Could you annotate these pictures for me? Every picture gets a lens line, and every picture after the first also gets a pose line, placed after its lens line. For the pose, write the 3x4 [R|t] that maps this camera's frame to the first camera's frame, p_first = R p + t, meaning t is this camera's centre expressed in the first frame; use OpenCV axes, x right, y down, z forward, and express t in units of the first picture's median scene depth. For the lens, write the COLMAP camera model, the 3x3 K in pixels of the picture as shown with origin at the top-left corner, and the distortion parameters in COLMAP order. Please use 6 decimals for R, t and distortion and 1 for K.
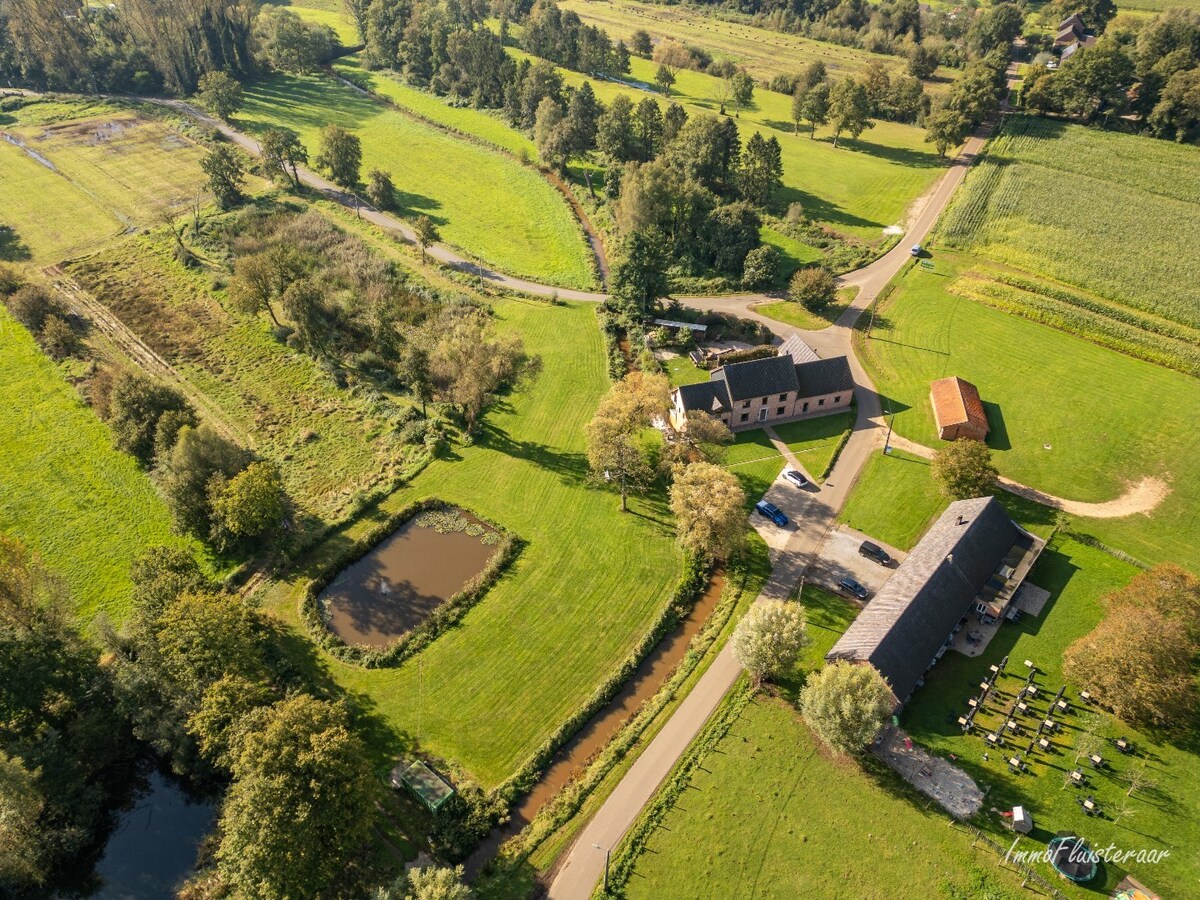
lens RADIAL K [[841.9, 0, 600.0], [0, 841.9, 450.0], [0, 0, 1]] dist [0.082695, -0.085097]
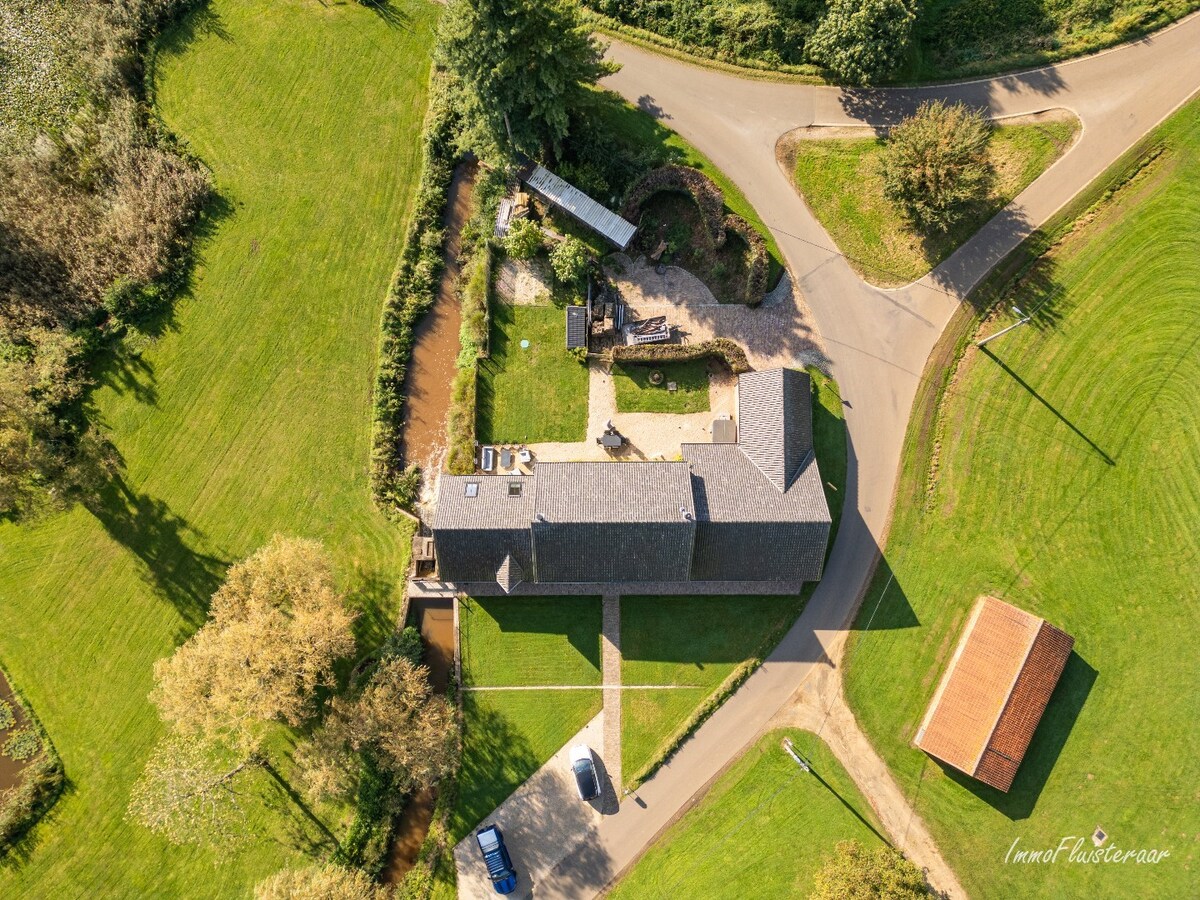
lens RADIAL K [[841.9, 0, 600.0], [0, 841.9, 450.0], [0, 0, 1]] dist [0.082695, -0.085097]
pose [[0.956950, 0.289400, -0.022235, 0.180835], [-0.181583, 0.656676, 0.731987, -0.465742], [0.226439, -0.696437, 0.680956, 0.730252]]
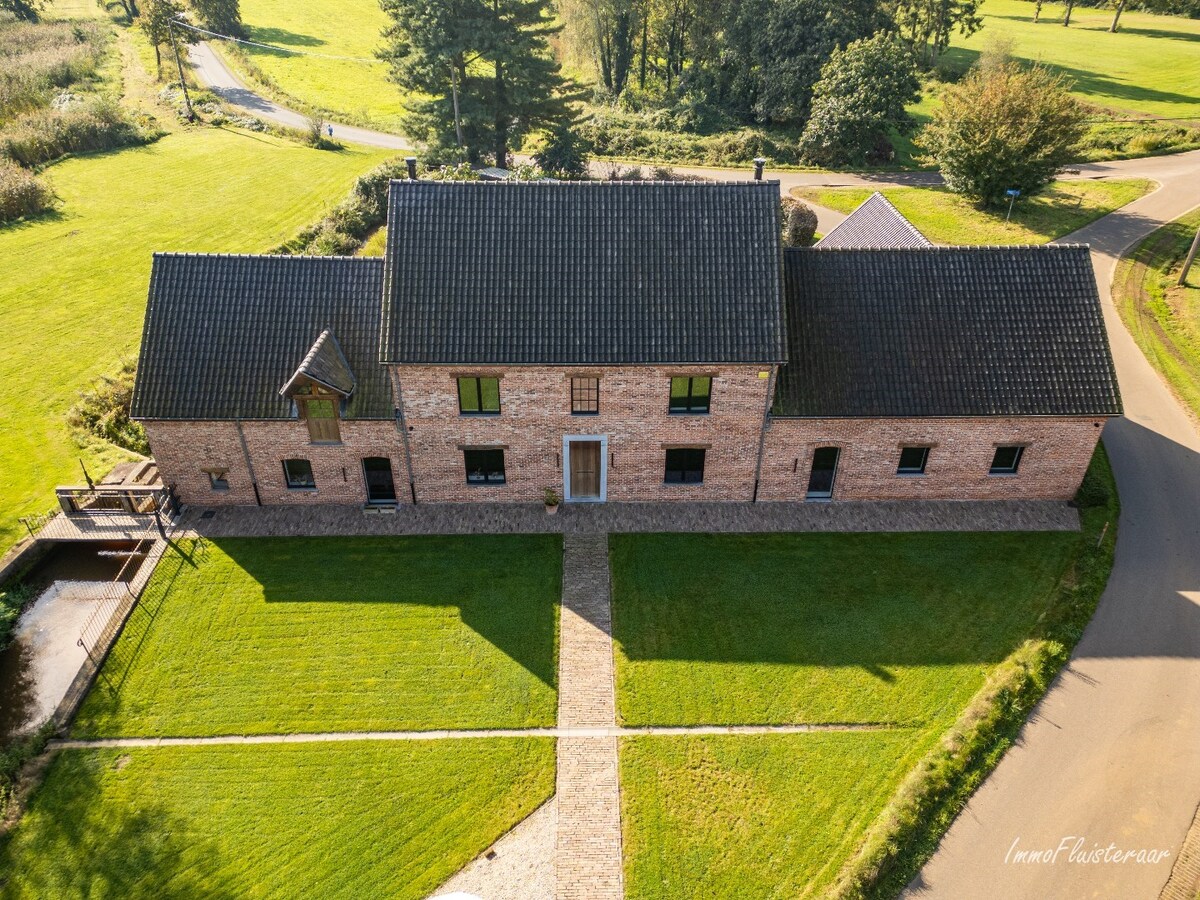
lens RADIAL K [[841.9, 0, 600.0], [0, 841.9, 450.0], [0, 0, 1]] dist [0.082695, -0.085097]
pose [[0.961709, 0.151902, -0.228127, 0.246709], [-0.170592, 0.983231, -0.064462, -0.035062], [0.214510, 0.100911, 0.971495, 0.830980]]
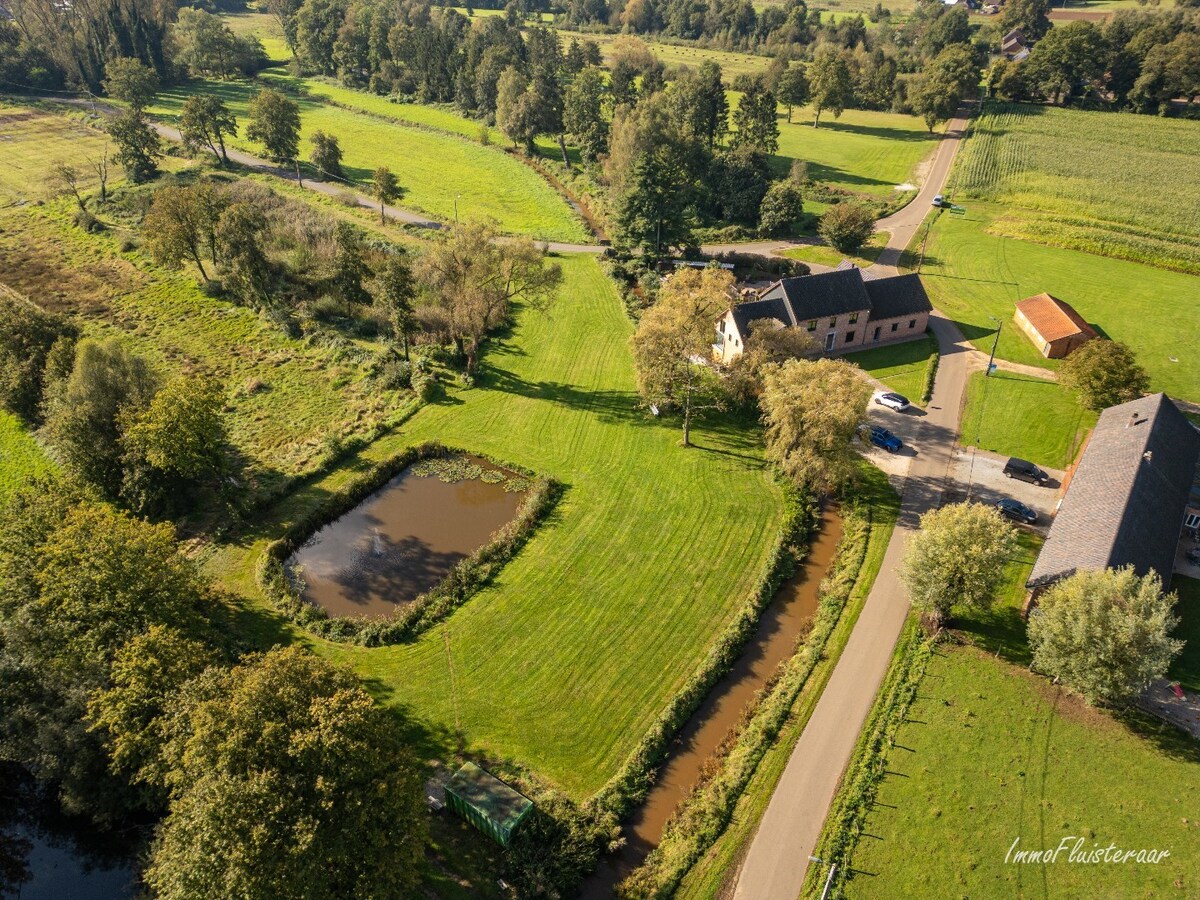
lens RADIAL K [[841.9, 0, 600.0], [0, 841.9, 450.0], [0, 0, 1]] dist [0.082695, -0.085097]
pose [[0.995314, -0.042342, 0.086929, -0.105479], [0.050103, 0.994759, -0.089132, 0.127198], [-0.082699, 0.093070, 0.992219, 0.223119]]
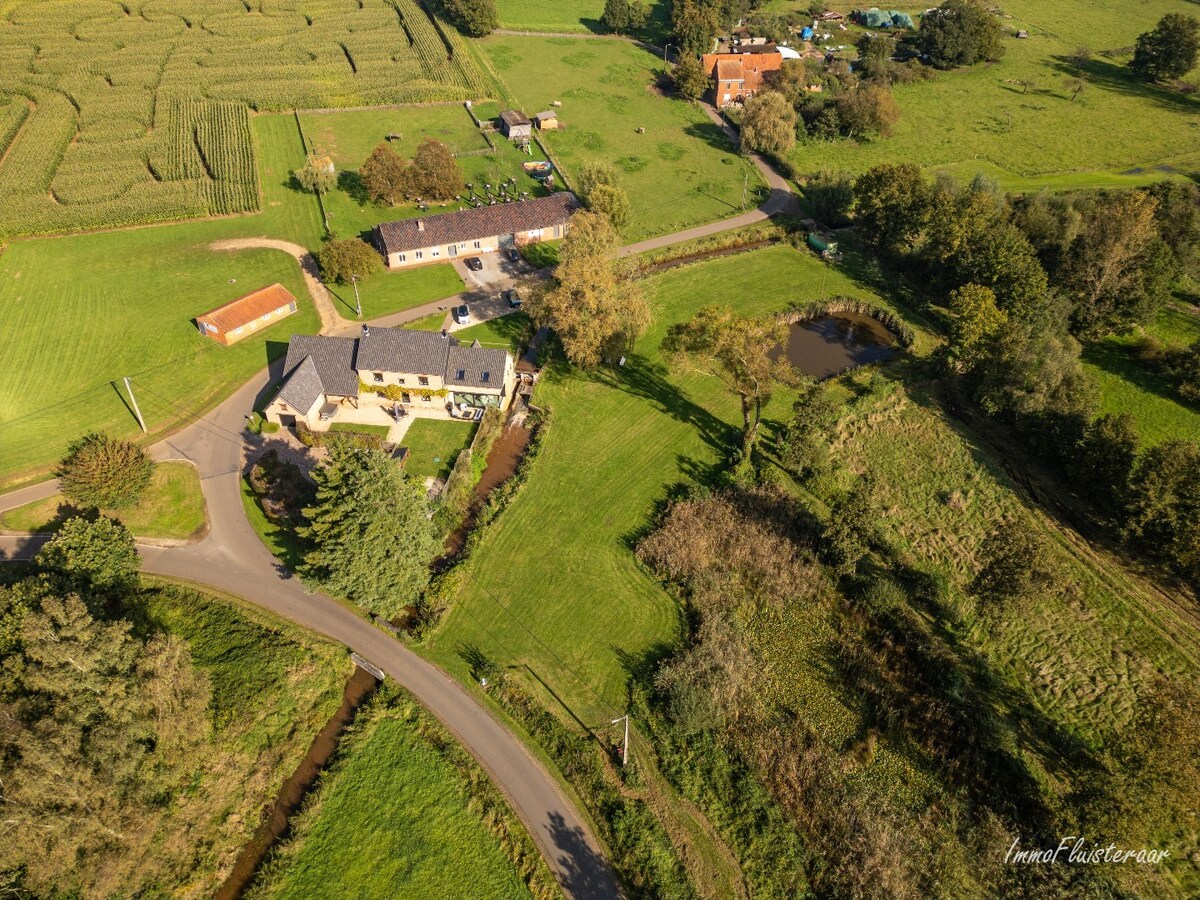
lens RADIAL K [[841.9, 0, 600.0], [0, 841.9, 450.0], [0, 0, 1]] dist [0.082695, -0.085097]
pose [[-0.914124, -0.258891, 0.312013, -0.286442], [0.239460, 0.276249, 0.930777, -0.819773], [-0.327163, 0.925560, -0.190532, 1.223847]]
